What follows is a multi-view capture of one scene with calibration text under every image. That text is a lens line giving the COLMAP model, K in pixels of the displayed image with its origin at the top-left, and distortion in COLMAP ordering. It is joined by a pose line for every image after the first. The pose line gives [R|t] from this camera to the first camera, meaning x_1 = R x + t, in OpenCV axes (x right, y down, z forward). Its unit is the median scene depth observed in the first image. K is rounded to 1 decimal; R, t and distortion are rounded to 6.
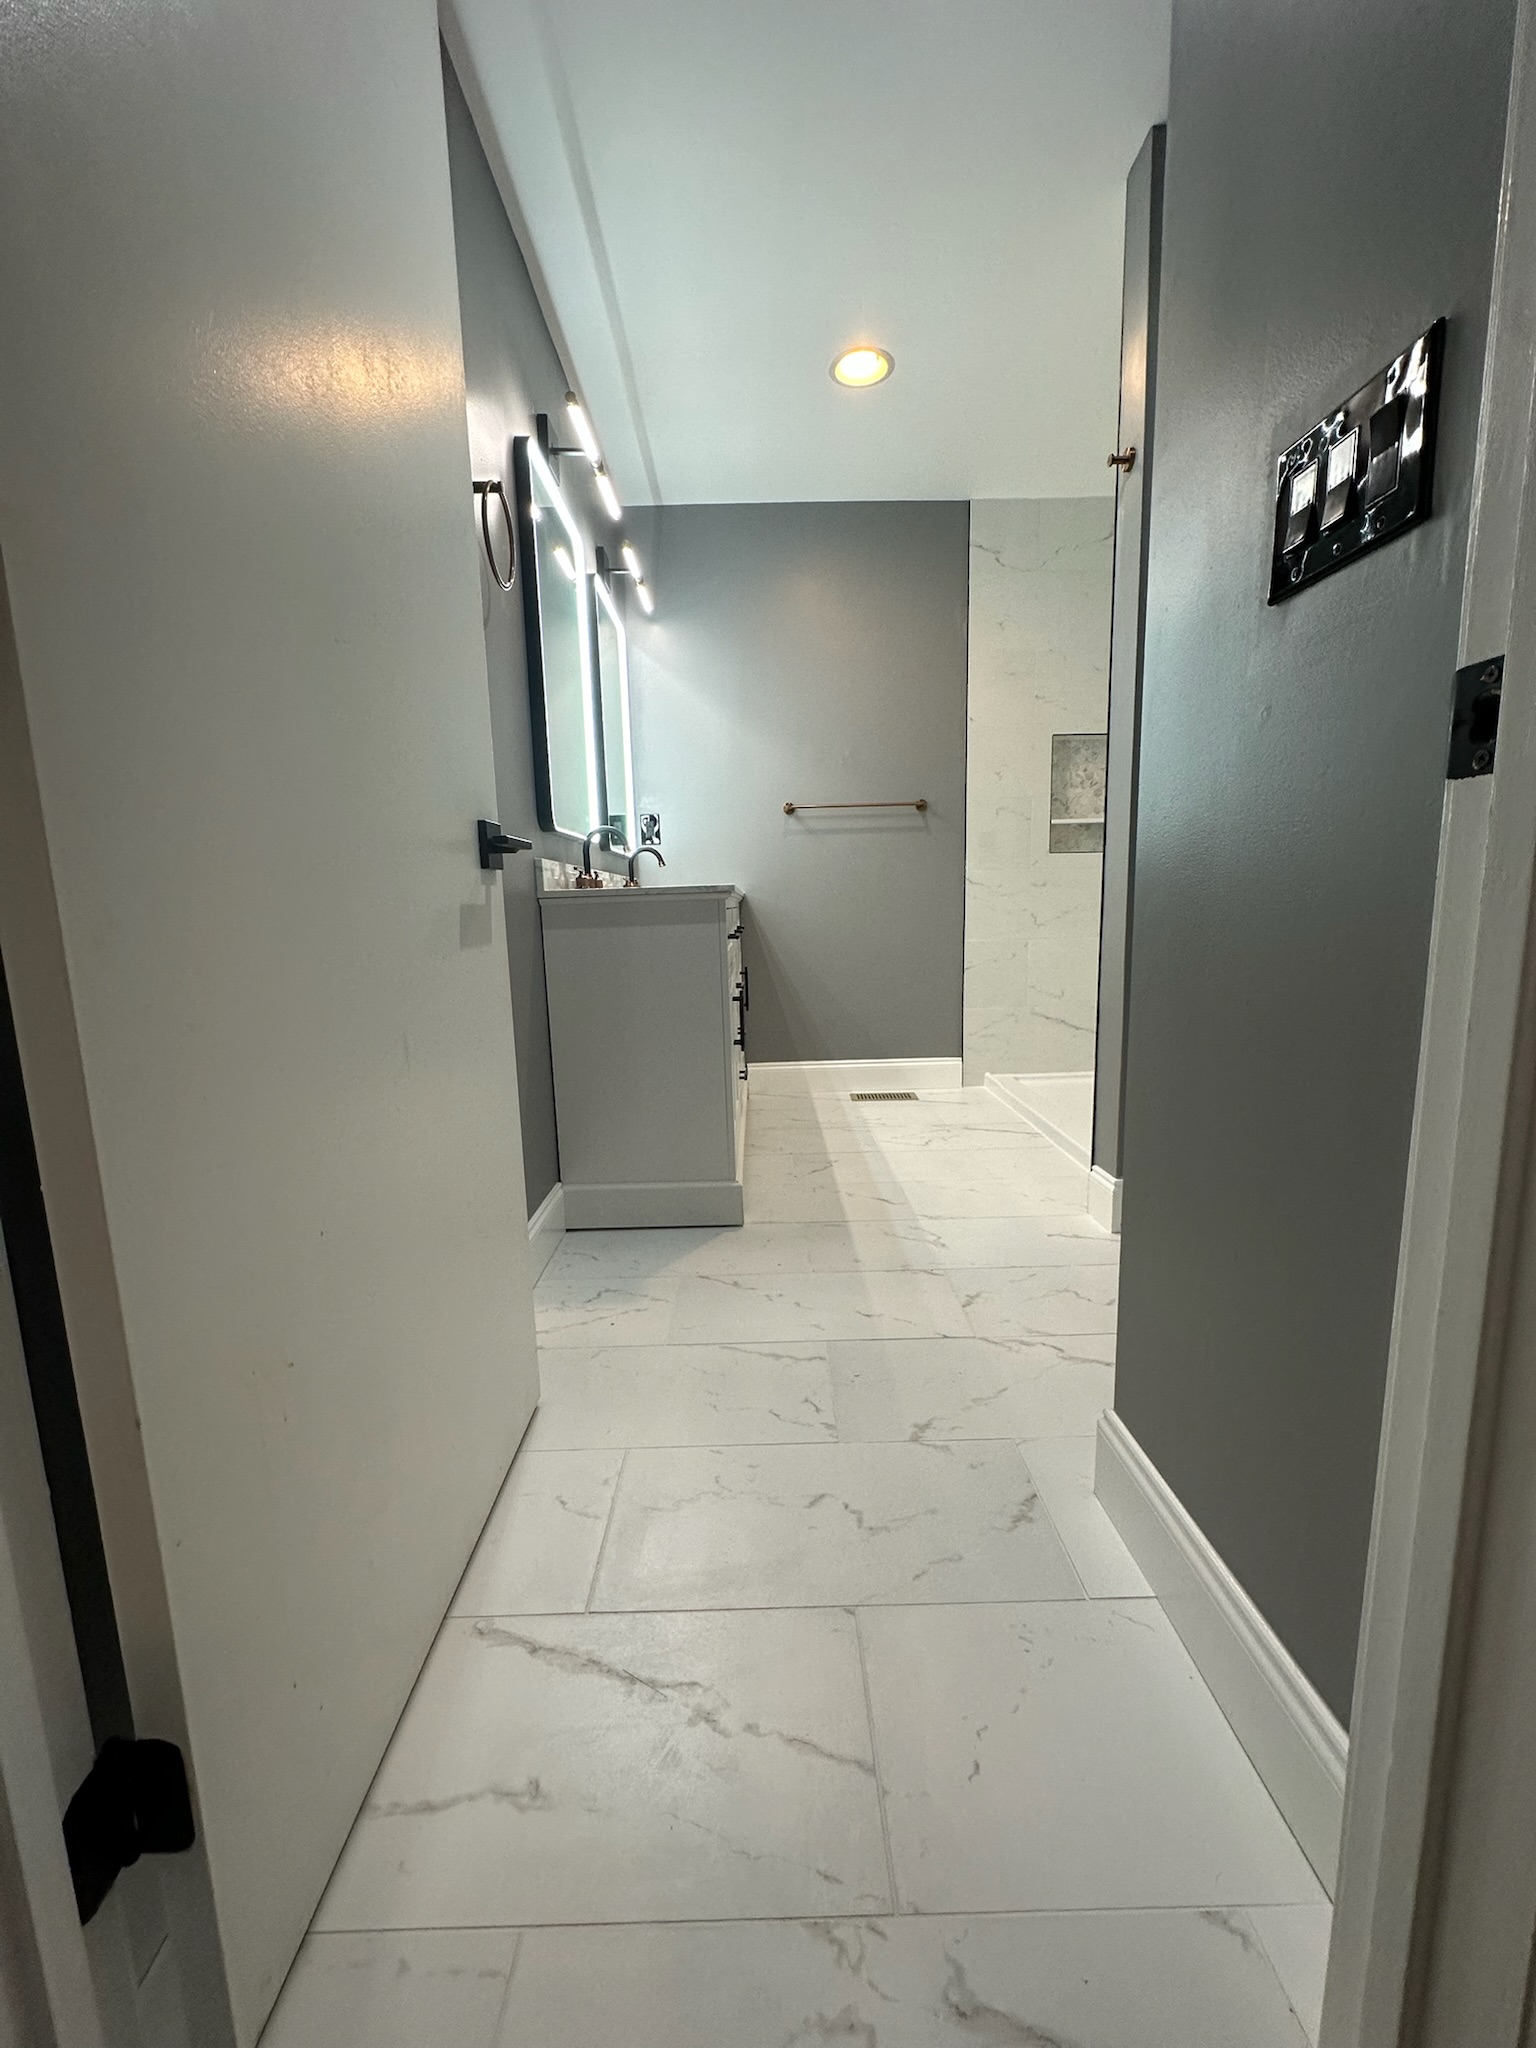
lens RADIAL K [[817.9, 0, 770.1], [0, 817.9, 1020.5], [0, 0, 1]] dist [-0.002178, 0.000202]
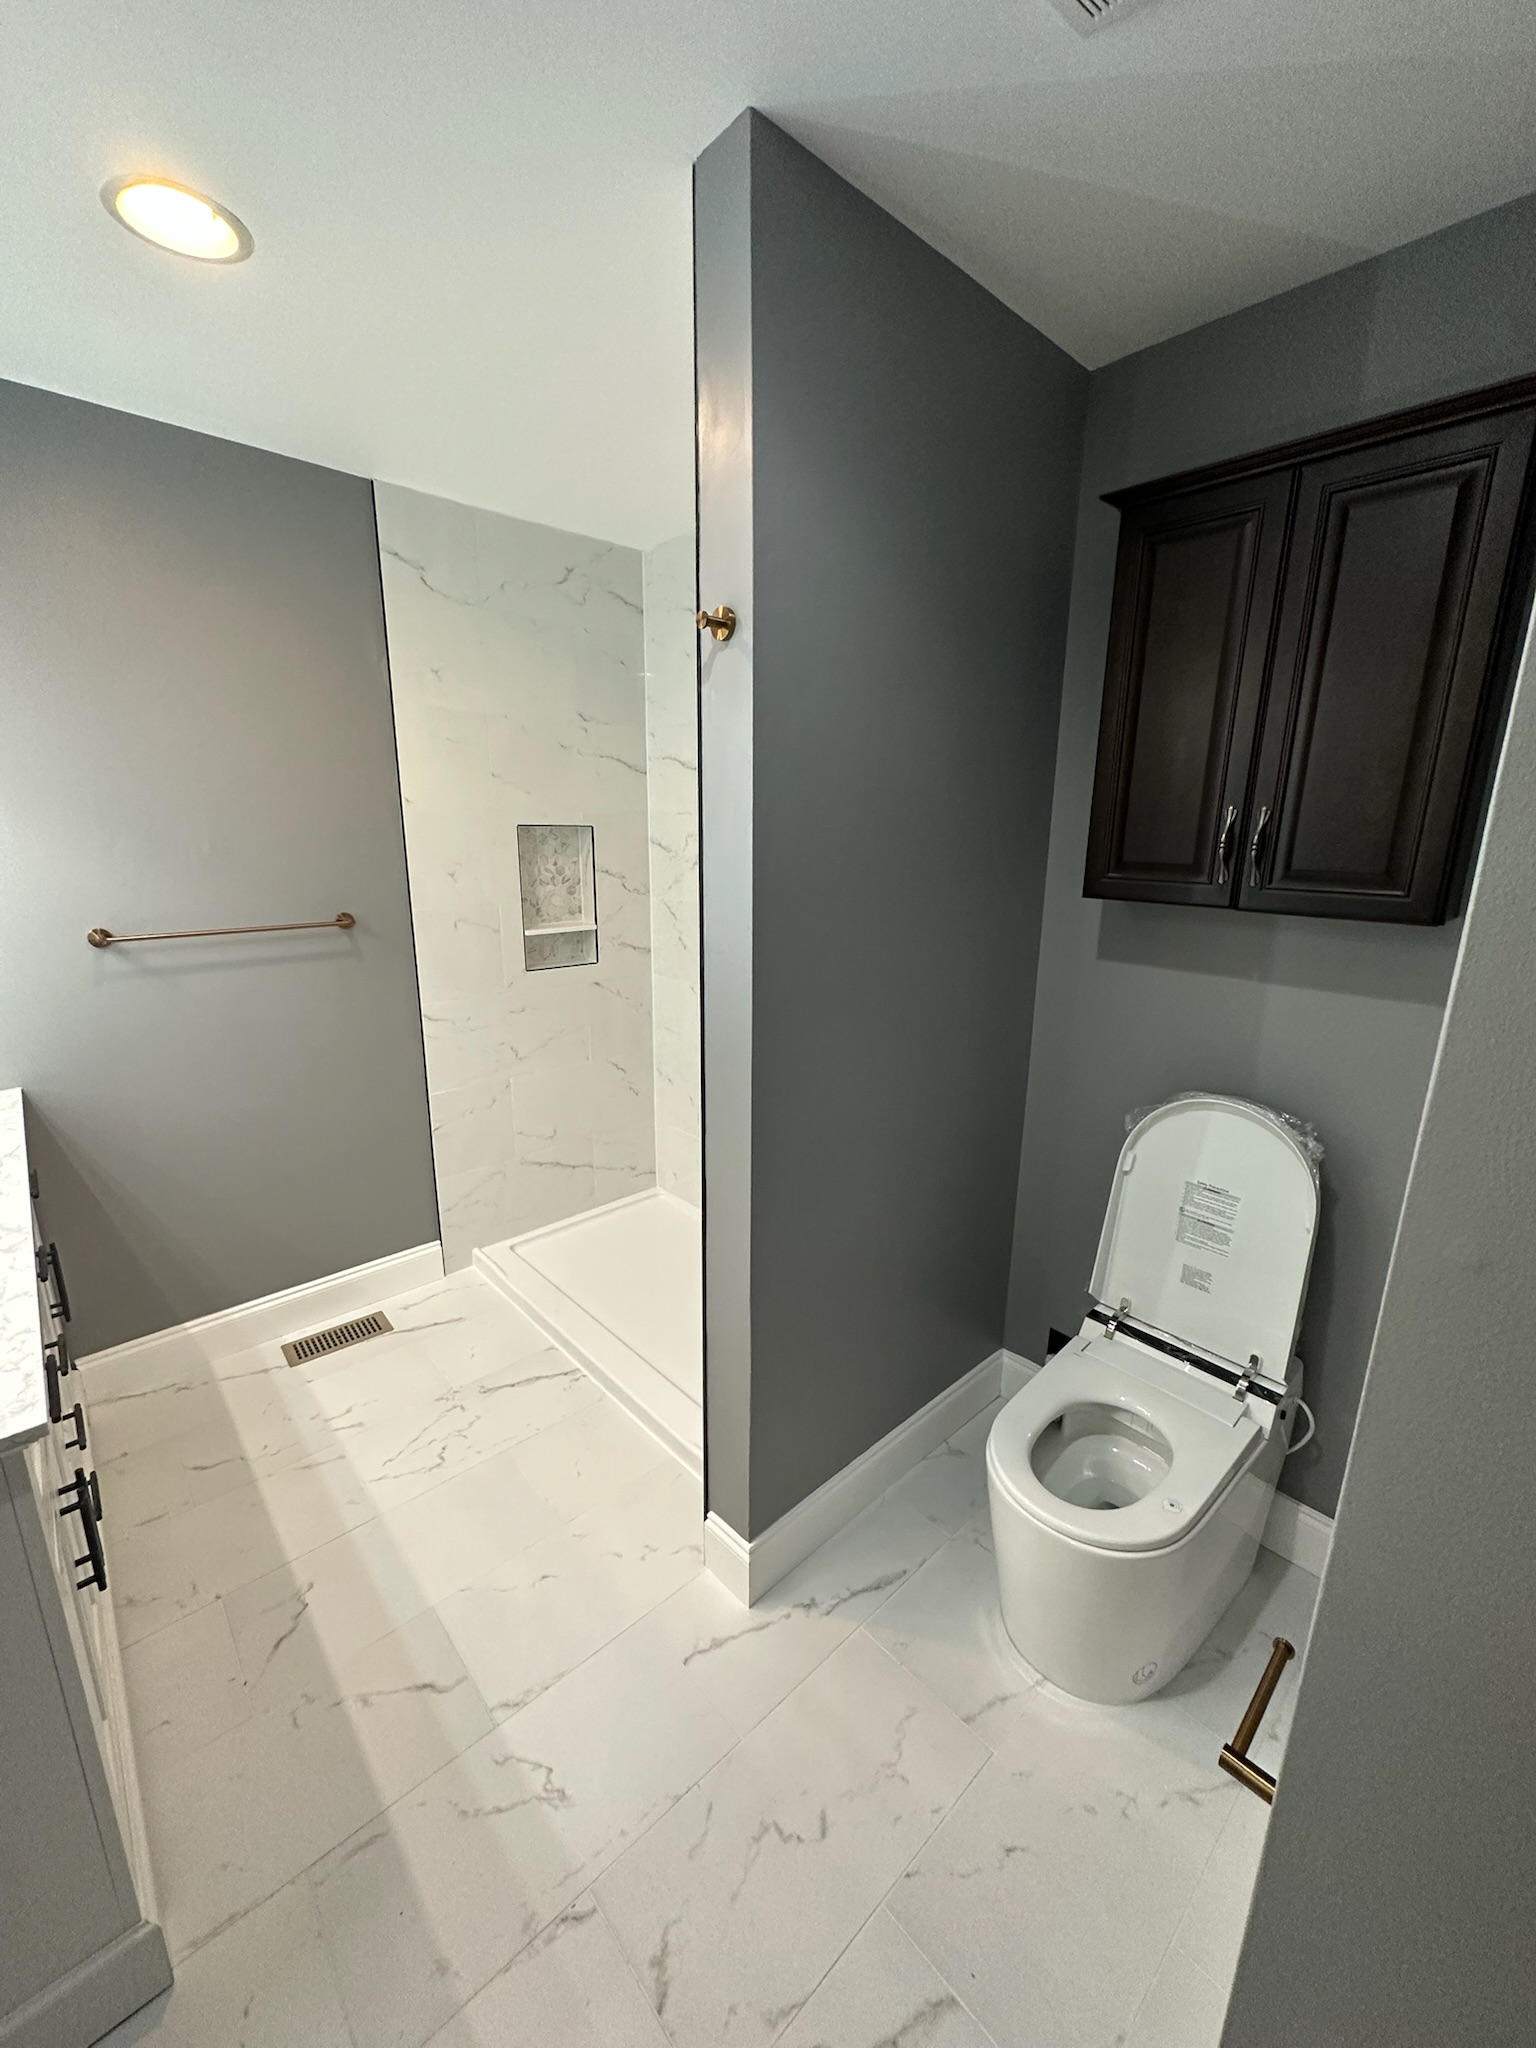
lens RADIAL K [[814.4, 0, 771.8], [0, 814.4, 1021.5], [0, 0, 1]] dist [-0.003042, 0.000172]
pose [[0.745316, -0.125628, 0.654768, -0.006602], [0.068896, 0.991342, 0.111782, -0.231732], [-0.663142, -0.038202, 0.747518, 0.246826]]
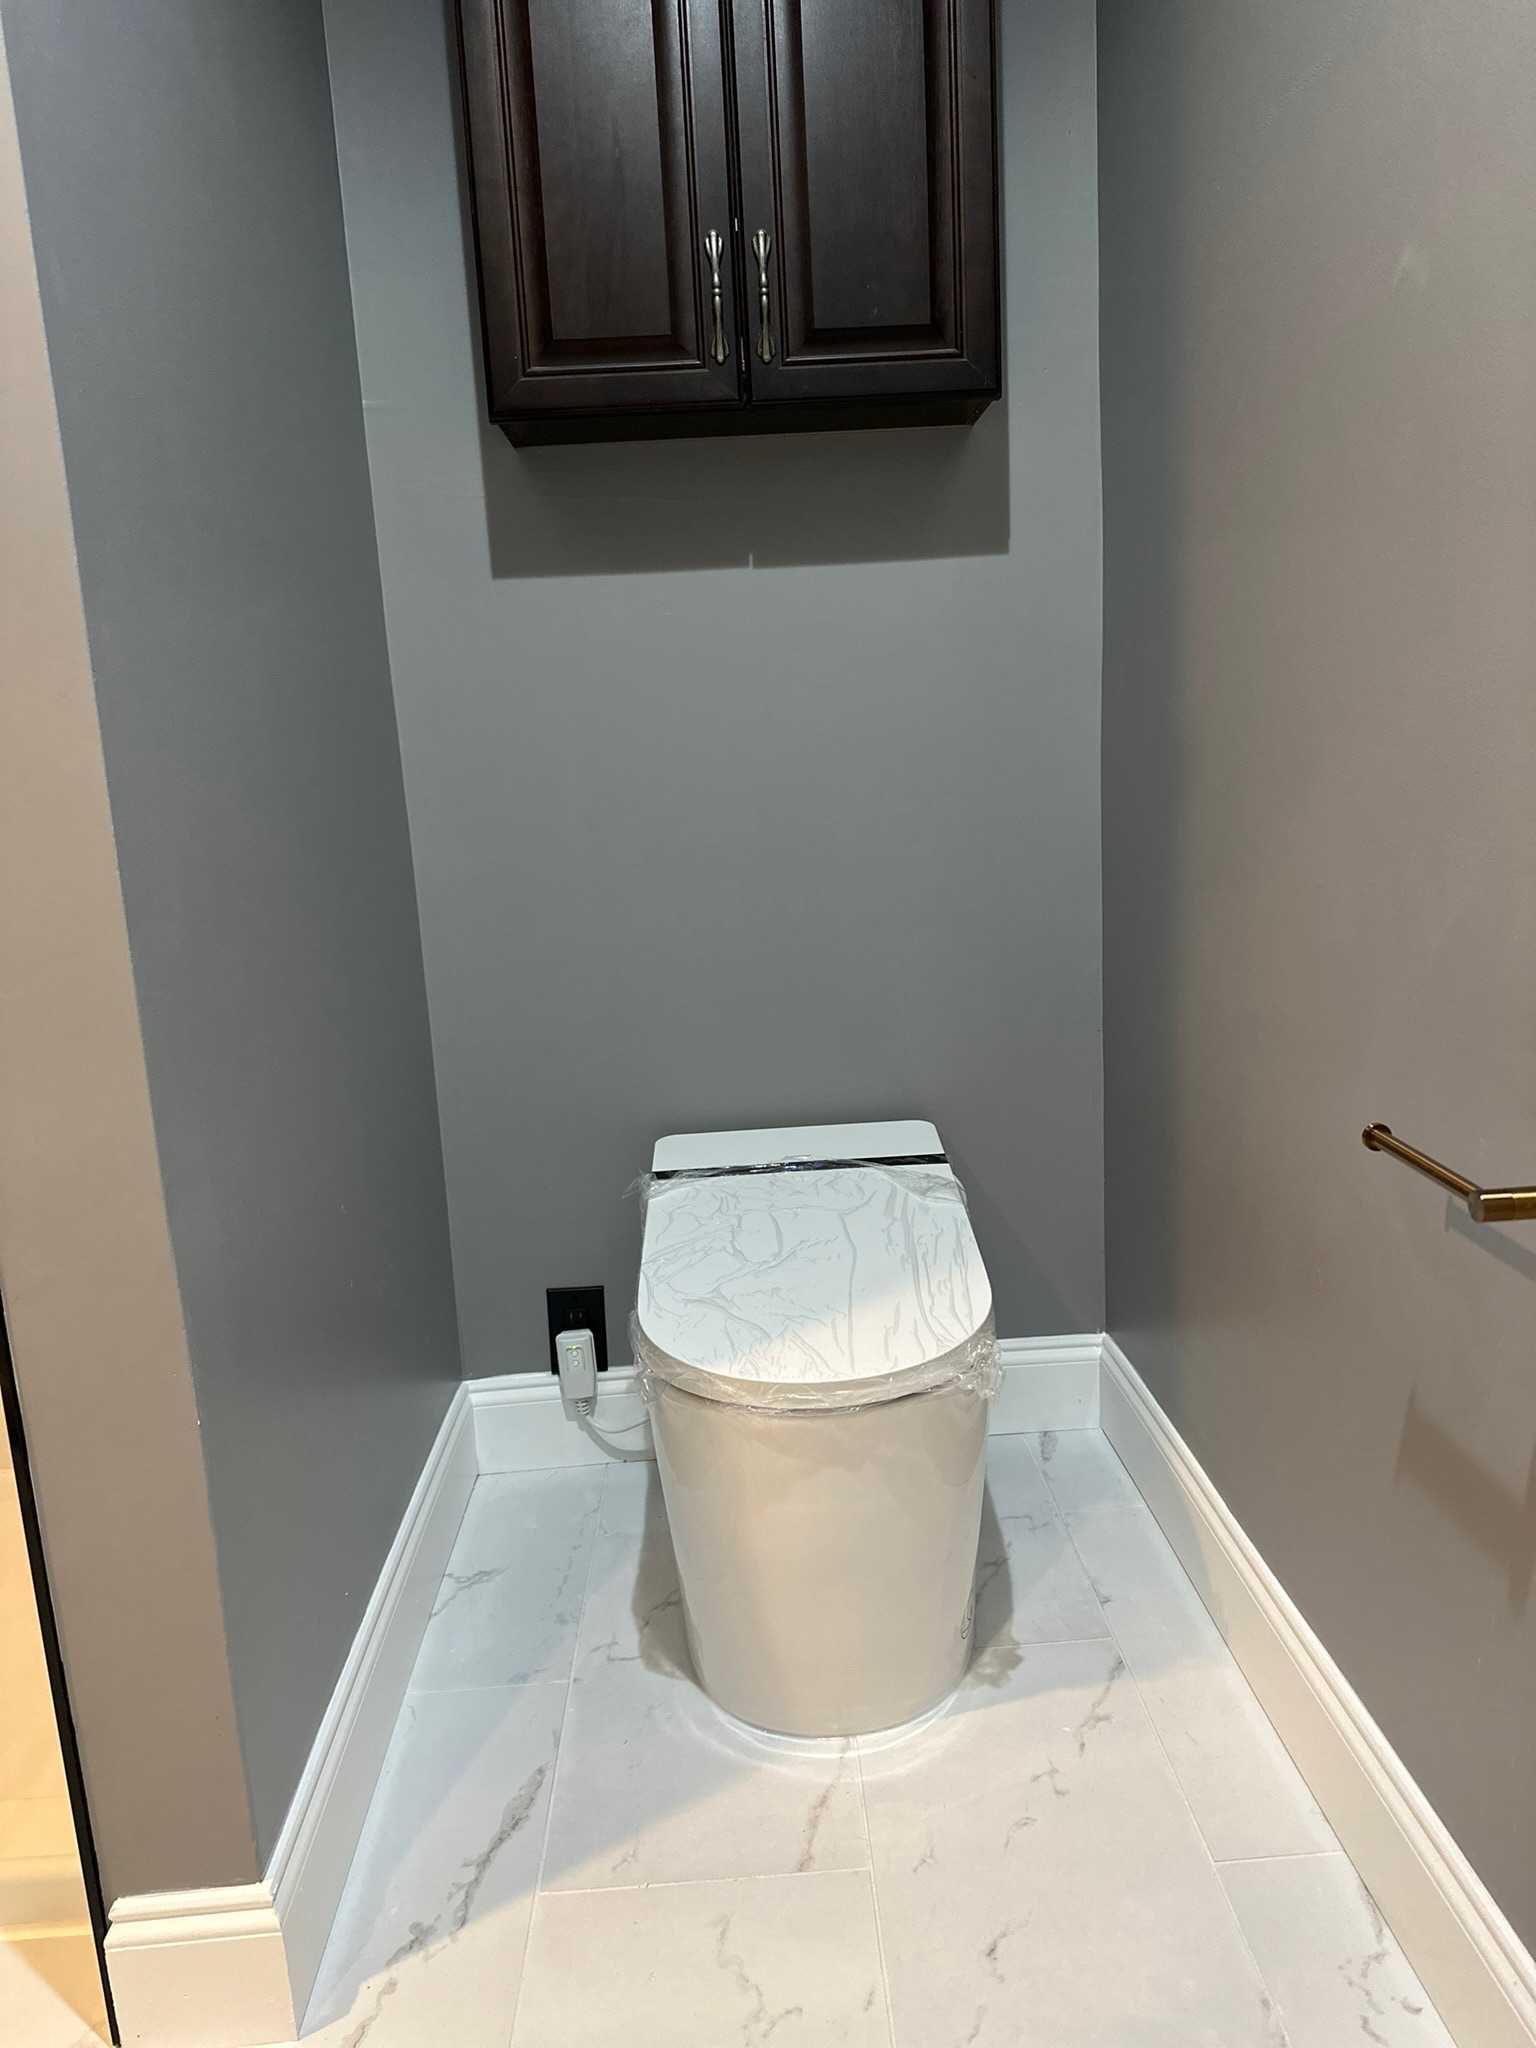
lens RADIAL K [[1464.1, 0, 768.0], [0, 1464.1, 1024.0], [0, 0, 1]] dist [0.001727, -0.000057]
pose [[-0.017566, -0.166842, 0.985827, -0.048099], [0.203061, 0.964836, 0.166908, -0.114277], [-0.979008, 0.203115, 0.016931, 0.422931]]
